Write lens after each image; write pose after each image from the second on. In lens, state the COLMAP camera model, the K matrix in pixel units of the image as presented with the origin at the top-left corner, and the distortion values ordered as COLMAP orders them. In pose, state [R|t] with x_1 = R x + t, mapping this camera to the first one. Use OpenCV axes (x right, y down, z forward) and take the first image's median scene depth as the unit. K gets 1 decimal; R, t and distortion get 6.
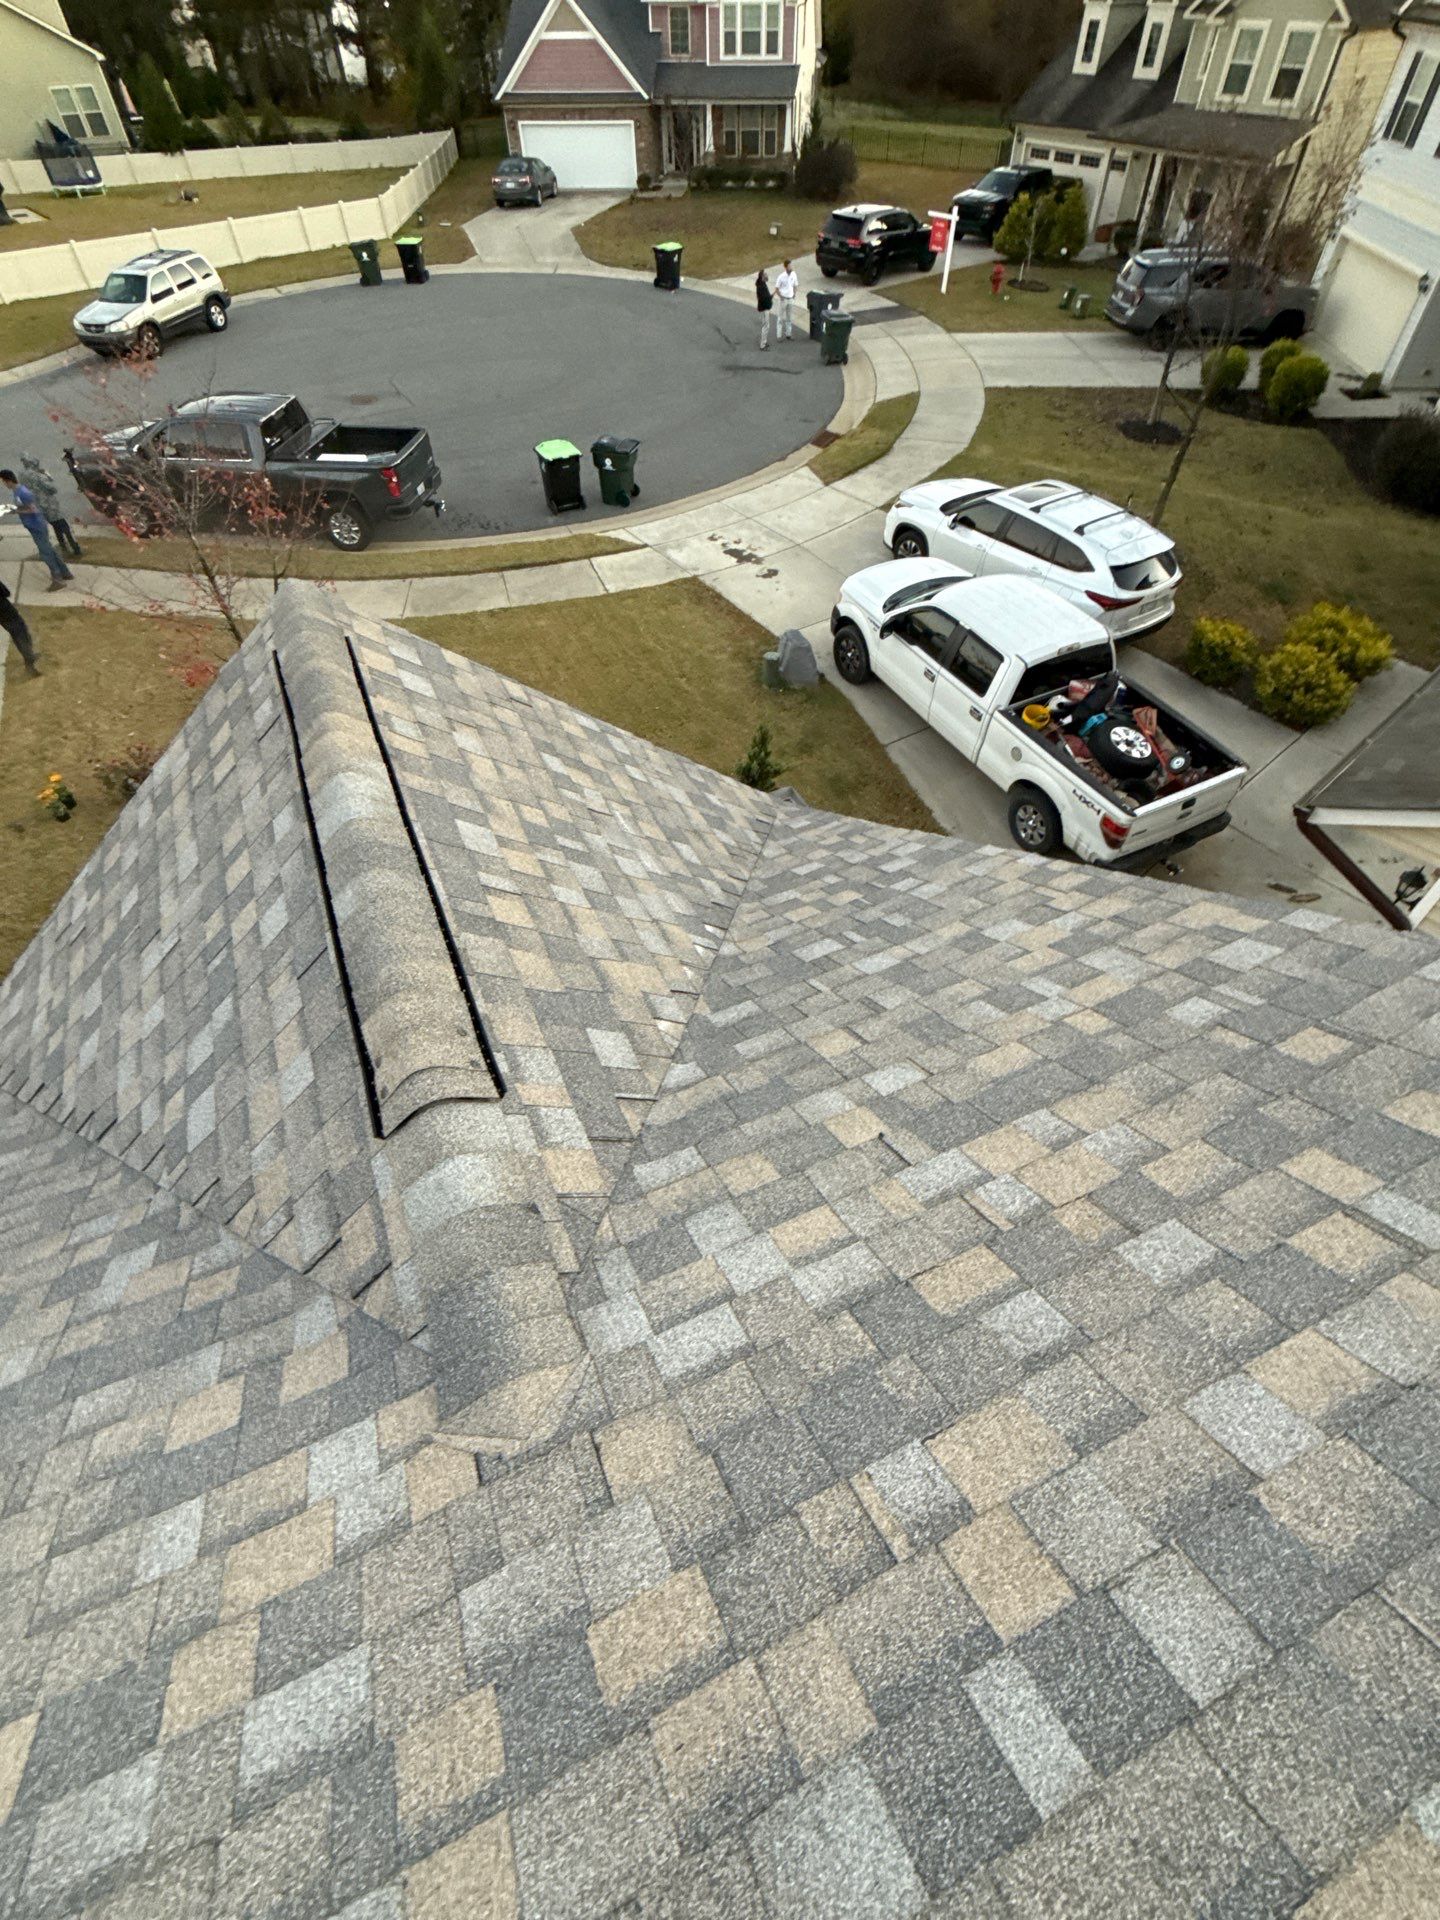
lens RADIAL K [[894.4, 0, 722.0], [0, 894.4, 961.3], [0, 0, 1]] dist [0.003253, -0.000452]
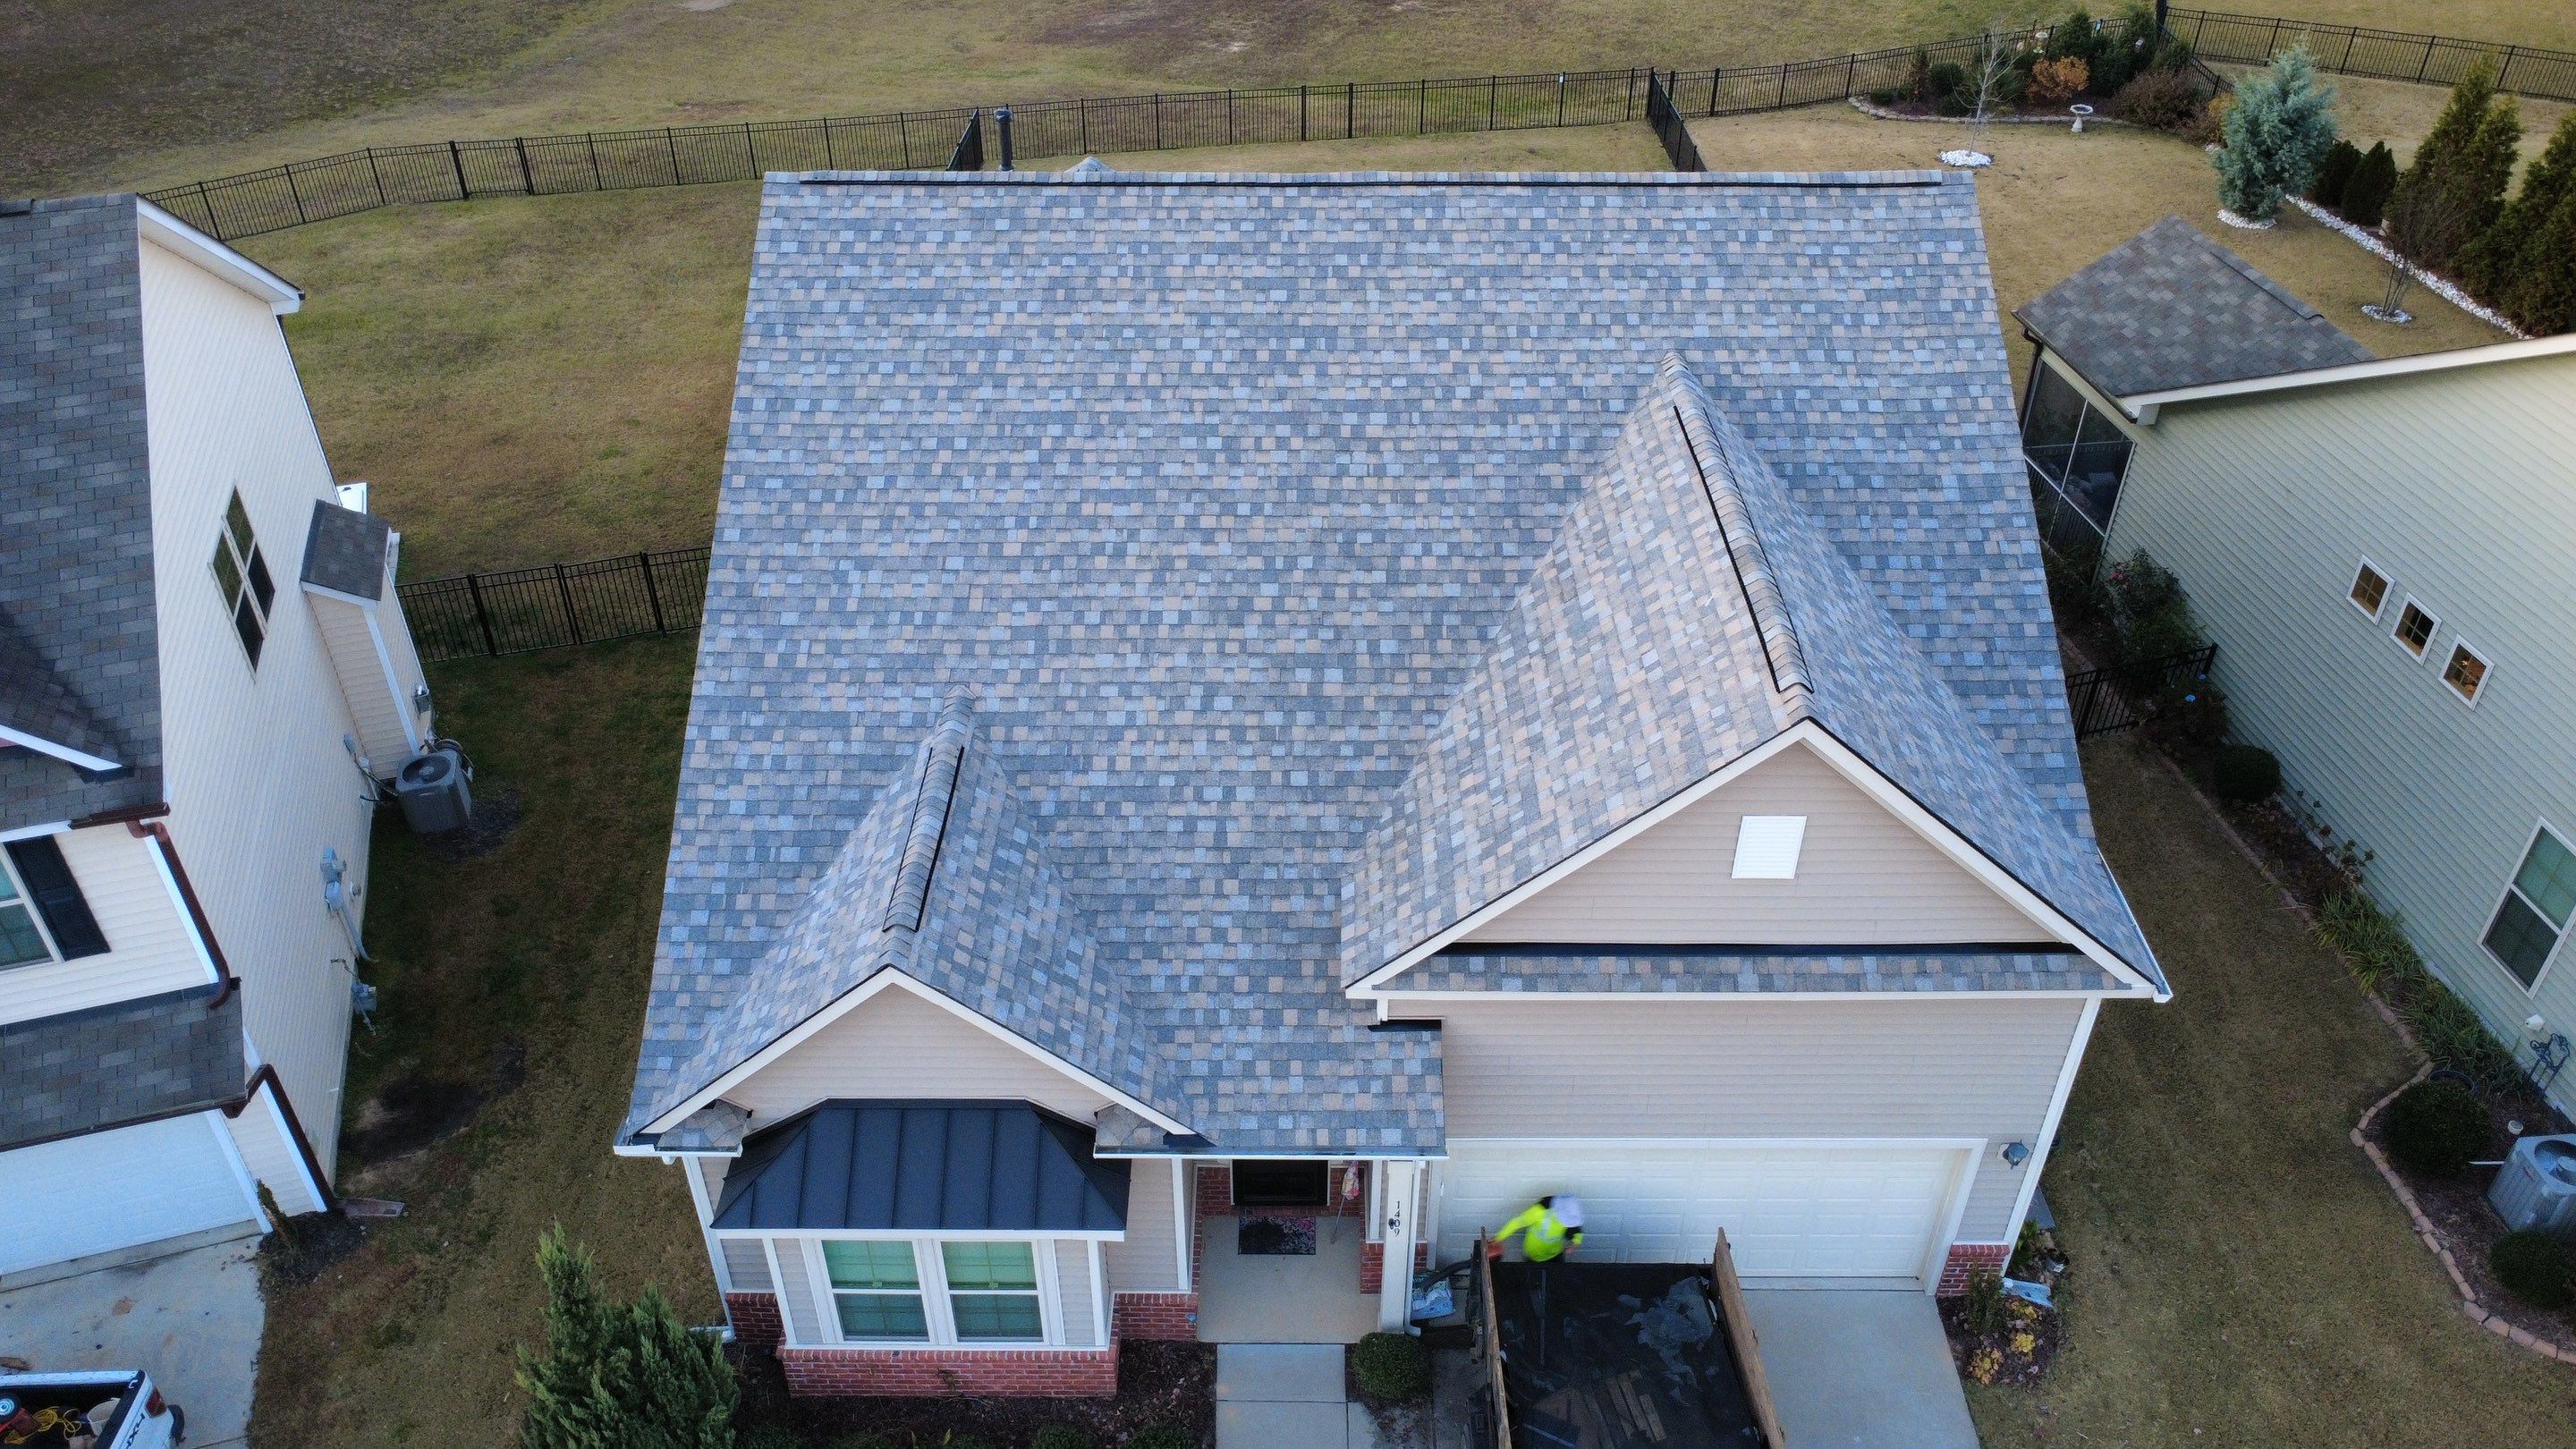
lens RADIAL K [[1861.7, 0, 1288.0], [0, 1861.7, 724.5], [0, 0, 1]] dist [-0.001769, 0.006217]
pose [[-0.907338, -0.237710, 0.346743, -0.380641], [0.321676, 0.138470, 0.936670, -0.595991], [-0.270670, 0.961416, -0.049173, 0.077461]]
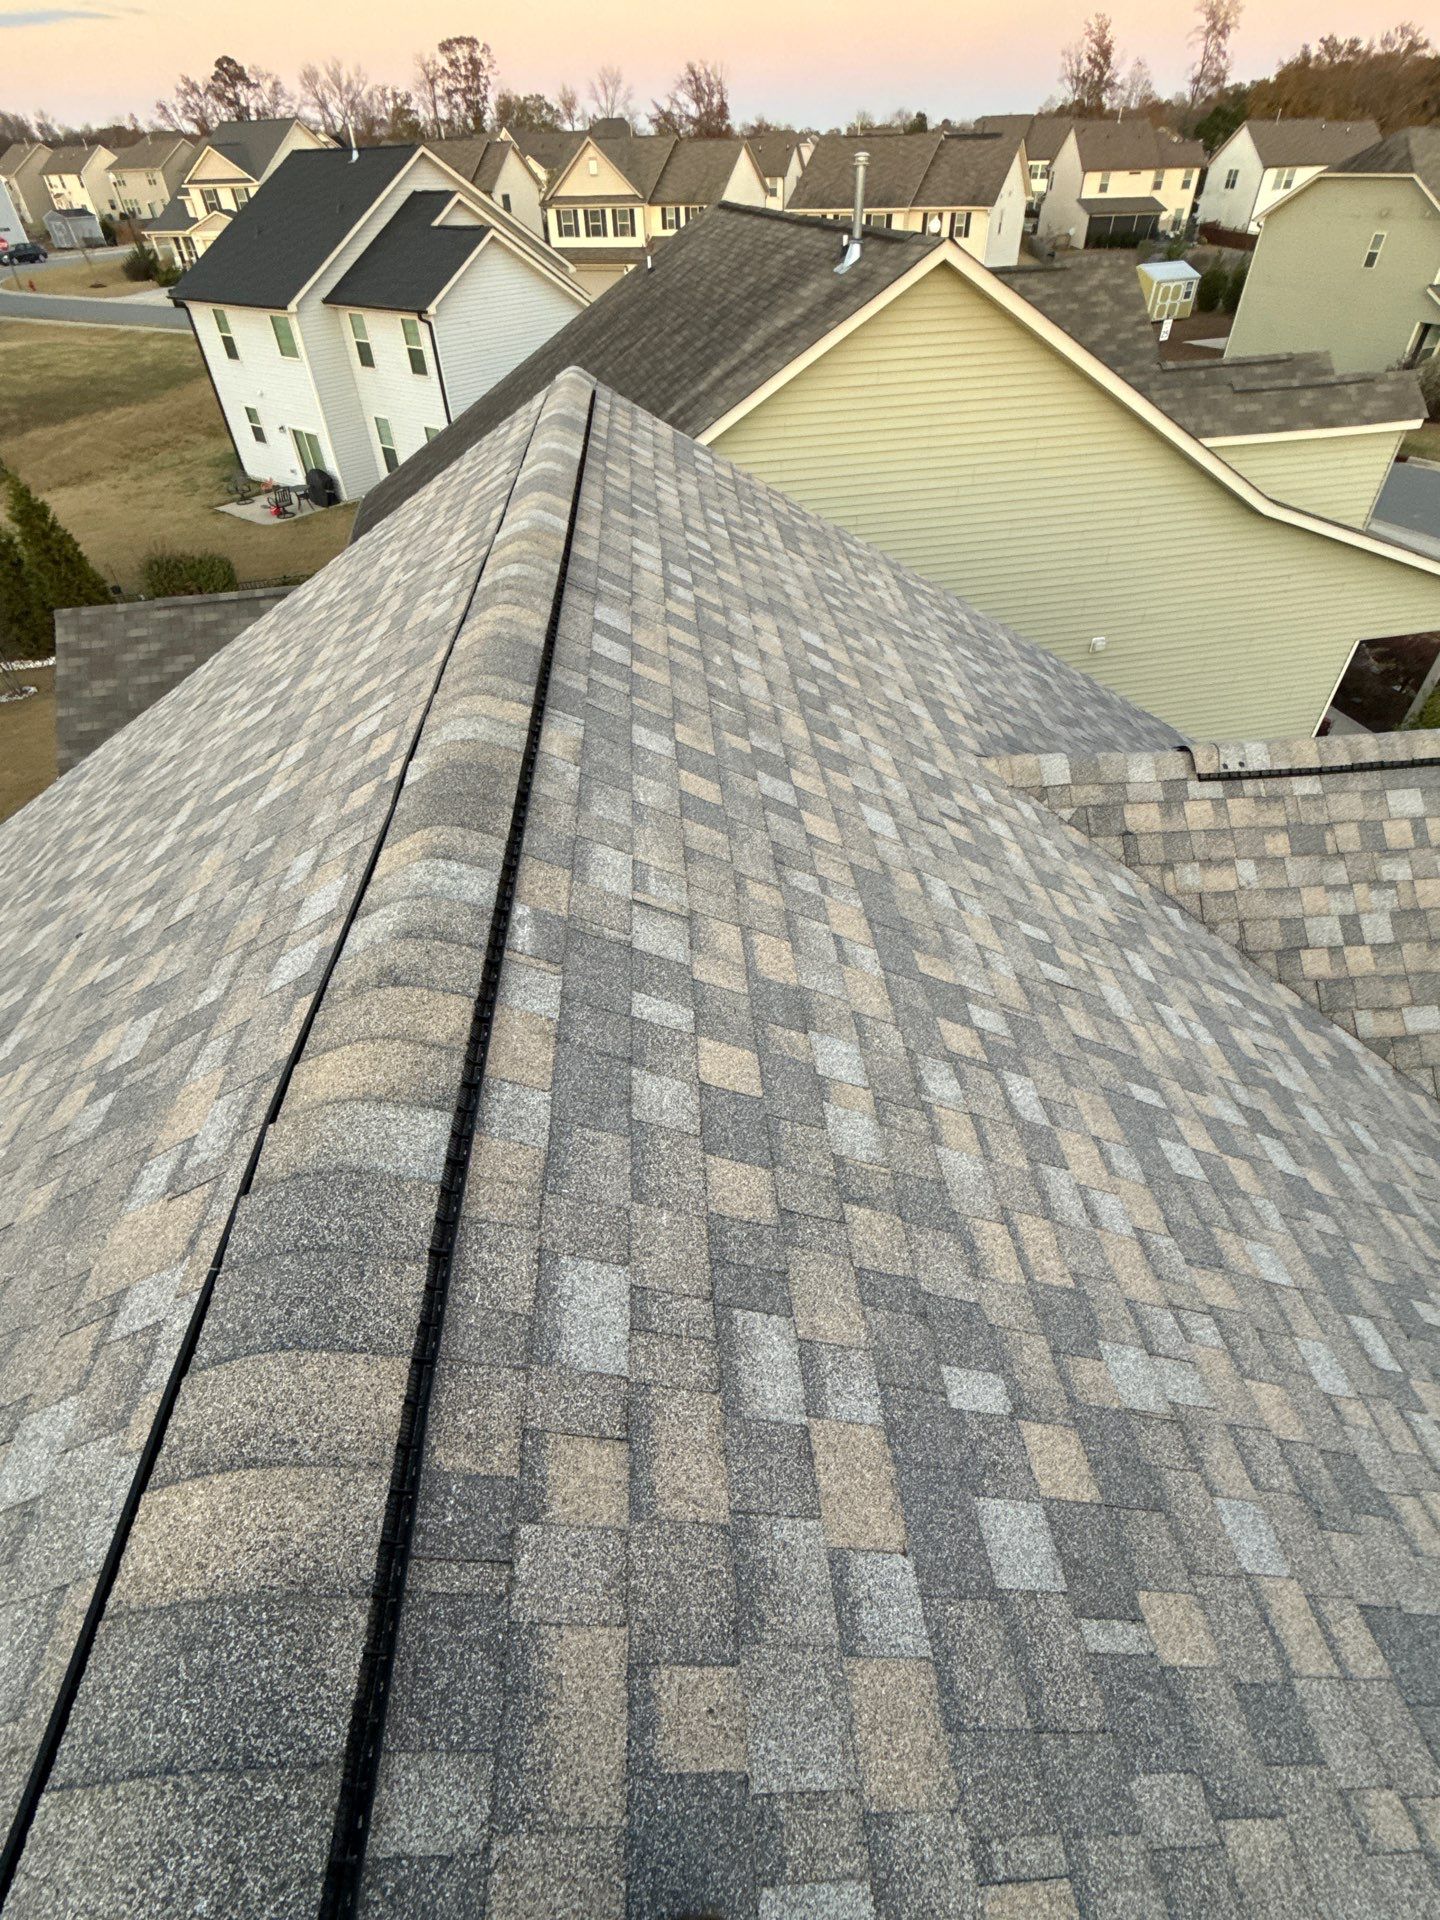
lens RADIAL K [[894.4, 0, 722.0], [0, 894.4, 961.3], [0, 0, 1]] dist [0.003253, -0.000452]
pose [[-0.352383, 0.645739, -0.677382, -0.055007], [-0.680670, 0.319903, 0.659053, 0.094895], [0.642273, 0.693313, 0.326807, -0.217684]]
